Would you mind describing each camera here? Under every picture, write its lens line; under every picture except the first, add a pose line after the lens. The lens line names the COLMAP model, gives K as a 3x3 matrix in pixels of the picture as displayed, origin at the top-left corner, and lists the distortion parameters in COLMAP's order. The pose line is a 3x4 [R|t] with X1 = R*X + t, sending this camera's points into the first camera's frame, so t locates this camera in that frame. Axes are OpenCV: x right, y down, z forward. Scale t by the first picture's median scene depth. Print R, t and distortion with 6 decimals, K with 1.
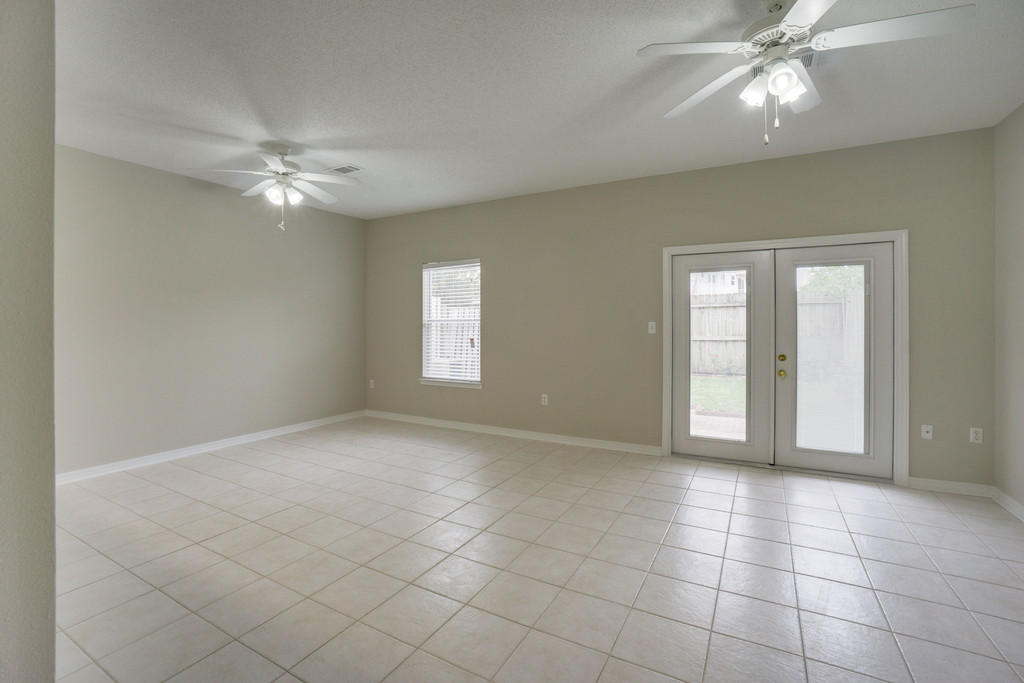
lens RADIAL K [[460.2, 0, 507.6], [0, 460.2, 324.3], [0, 0, 1]] dist [-0.026765, 0.001912]
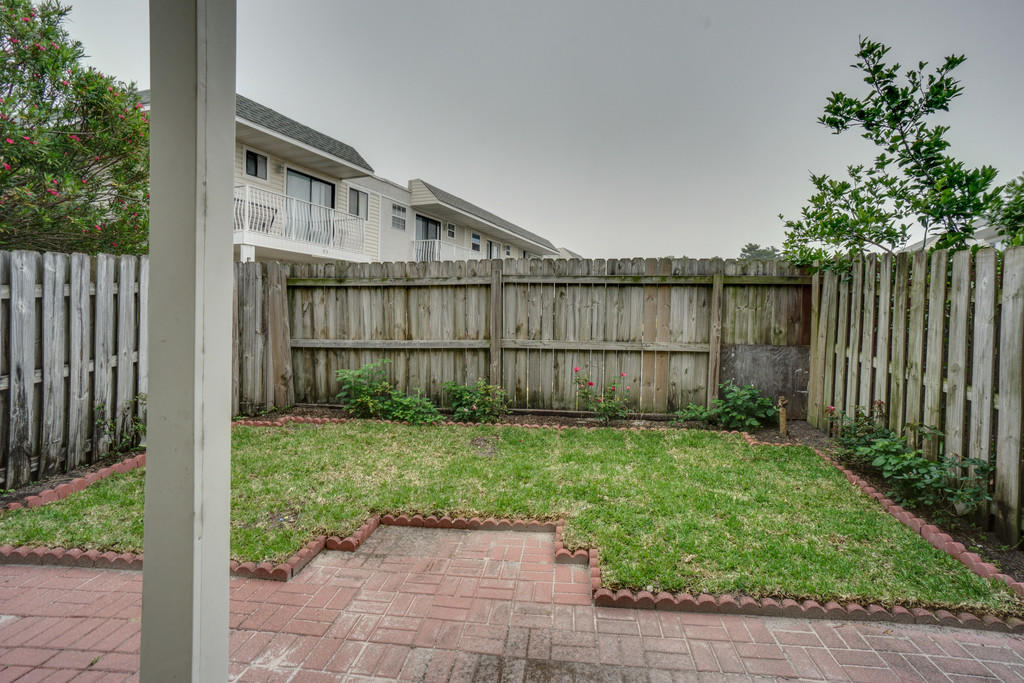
lens RADIAL K [[500.4, 0, 530.7], [0, 500.4, 329.9], [0, 0, 1]] dist [-0.013477, 0.010154]
pose [[0.905048, 0.015056, 0.425044, 0.380878], [-0.027261, 0.999372, 0.022648, 0.003272], [-0.424436, -0.032084, 0.904890, 1.216662]]
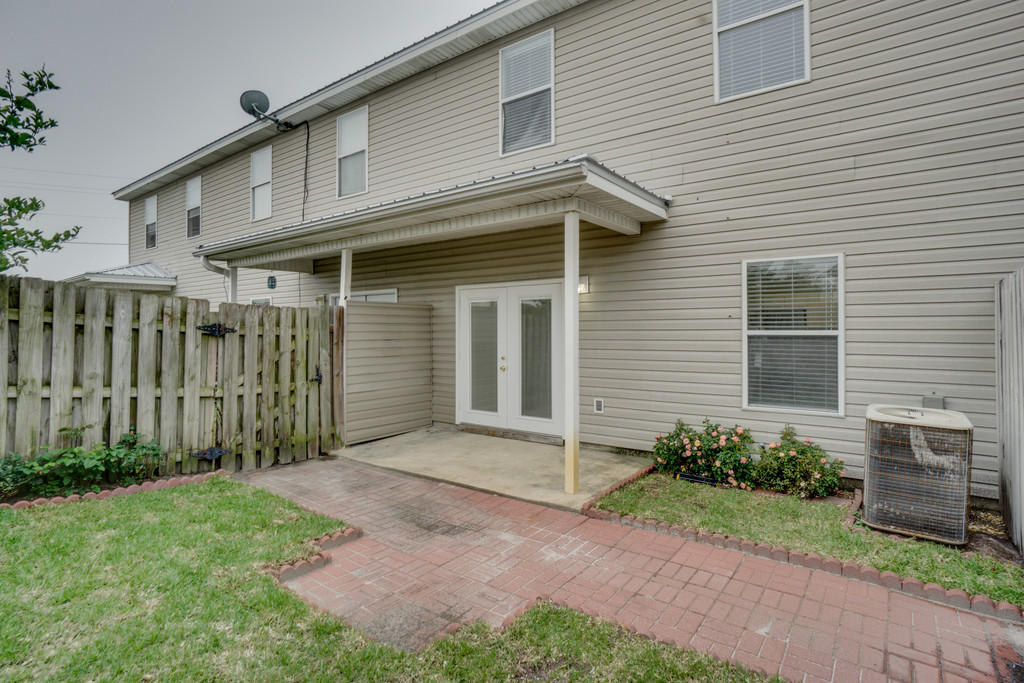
lens RADIAL K [[500.4, 0, 517.9], [0, 500.4, 335.5], [0, 0, 1]] dist [-0.013477, 0.010154]
pose [[-0.992476, 0.008632, 0.122133, 0.323851], [0.008324, 0.999961, -0.003030, -0.008639], [-0.122154, -0.001991, -0.992509, 2.524241]]
